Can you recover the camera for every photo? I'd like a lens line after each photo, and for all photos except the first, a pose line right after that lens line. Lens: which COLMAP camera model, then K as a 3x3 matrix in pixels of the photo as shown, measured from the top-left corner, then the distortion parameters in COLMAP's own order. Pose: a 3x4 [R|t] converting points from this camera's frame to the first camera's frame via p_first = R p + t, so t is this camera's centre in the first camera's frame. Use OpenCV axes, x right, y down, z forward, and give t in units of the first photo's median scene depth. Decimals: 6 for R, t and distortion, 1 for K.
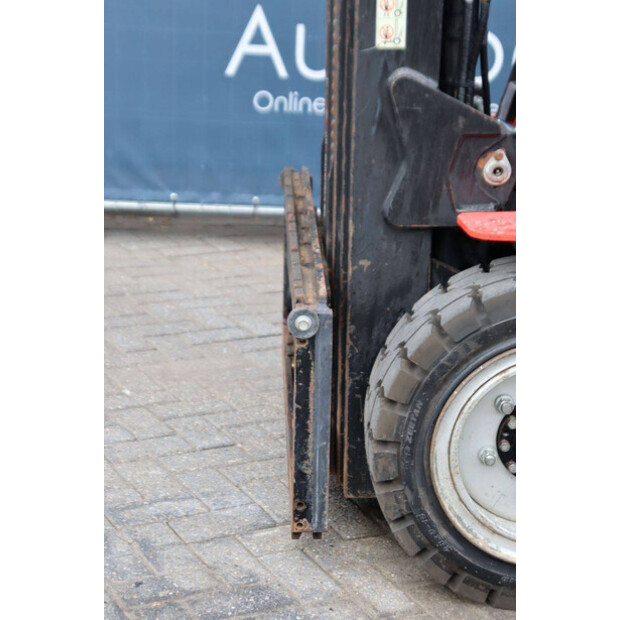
lens RADIAL K [[1472.3, 0, 311.5], [0, 1472.3, 309.9], [0, 0, 1]] dist [0.444989, 0.000000]
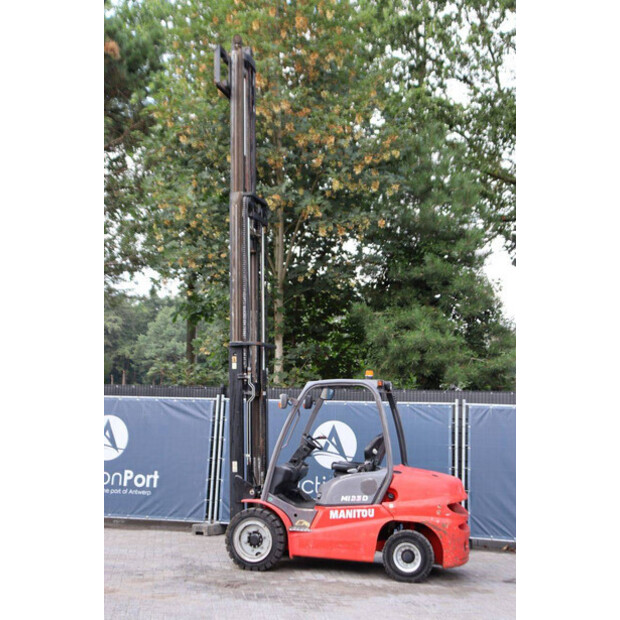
lens RADIAL K [[877.5, 0, 309.3], [0, 877.5, 307.2], [0, 0, 1]] dist [0.117664, 0.000000]
pose [[0.949284, -0.065836, -0.307451, 1.467693], [-0.070049, 0.908974, -0.410926, 0.662687], [0.306519, 0.411622, 0.858262, -2.246940]]
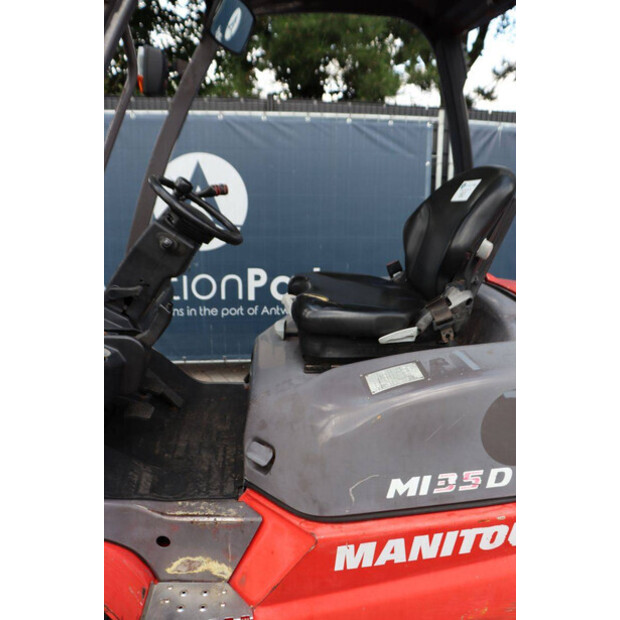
lens RADIAL K [[503.0, 0, 315.4], [0, 503.0, 313.2], [0, 0, 1]] dist [-0.137253, 0.084218]
pose [[0.998623, -0.042141, 0.031253, 0.438761], [0.042997, 0.998703, -0.027272, -0.195285], [-0.030064, 0.028578, 0.999139, 0.575912]]
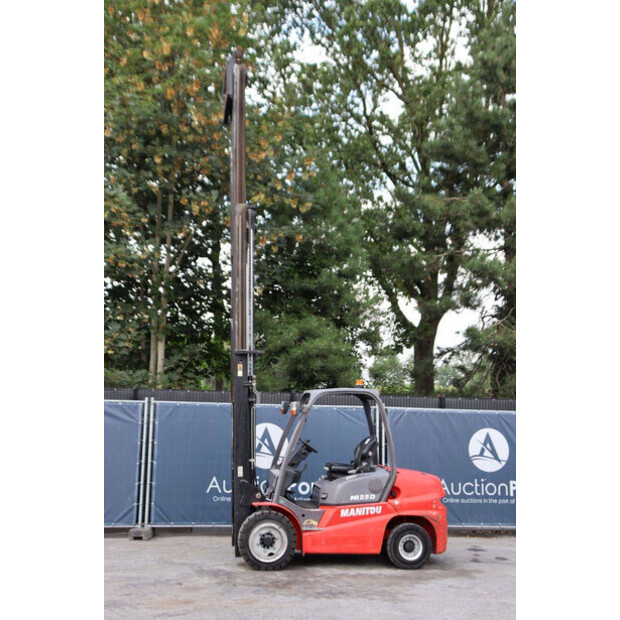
lens RADIAL K [[823.7, 0, 313.8], [0, 823.7, 306.9], [0, 0, 1]] dist [0.055504, 0.000000]
pose [[0.993621, -0.014627, 0.111818, -0.018060], [0.059440, 0.910560, -0.409080, 0.605036], [-0.095833, 0.413117, 0.905621, -2.433635]]
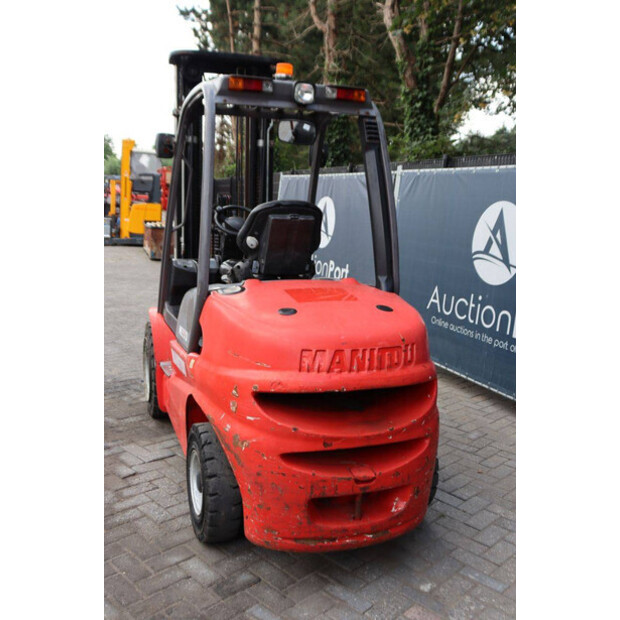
lens RADIAL K [[612.9, 0, 311.3], [0, 612.9, 311.9], [0, 0, 1]] dist [-0.054287, 0.000000]
pose [[0.306958, 0.128706, -0.942980, 1.681090], [-0.316790, 0.948131, 0.026288, -0.206289], [0.897452, 0.290658, 0.331809, 0.799365]]
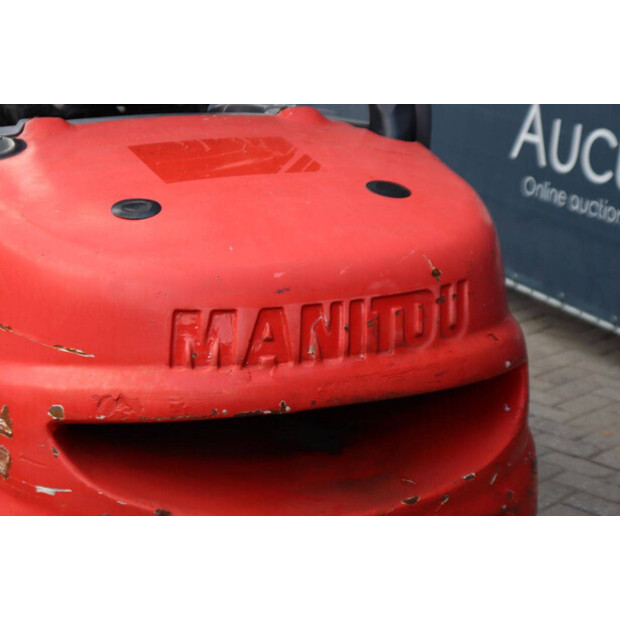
lens RADIAL K [[1472.3, 0, 305.0], [0, 1472.3, 292.6], [0, 0, 1]] dist [0.444989, 0.000000]
pose [[0.350325, 0.206380, -0.913608, 1.634843], [-0.289604, 0.951492, 0.103889, -0.240625], [0.890731, 0.228189, 0.393100, 0.830923]]
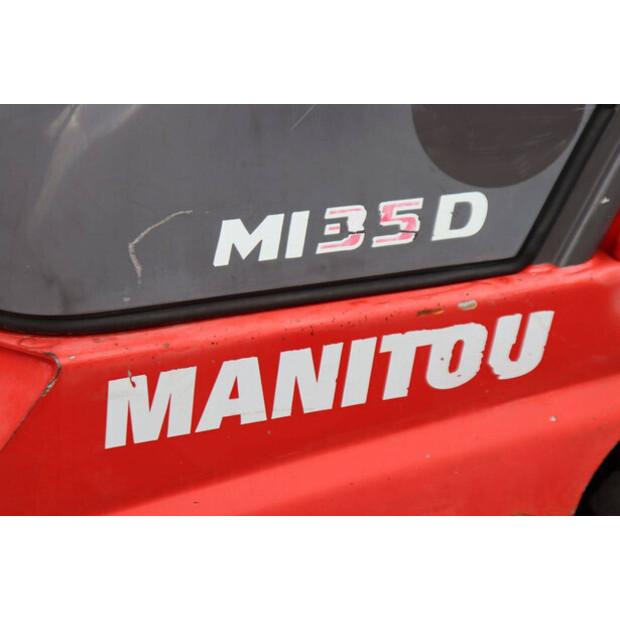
lens RADIAL K [[1472.3, 0, 310.1], [0, 1472.3, 308.6], [0, 0, 1]] dist [0.444989, 0.000000]
pose [[0.977395, -0.099287, 0.186659, 0.434658], [0.079799, 0.990813, 0.109185, -0.096299], [-0.195785, -0.091821, 0.976339, 0.442532]]
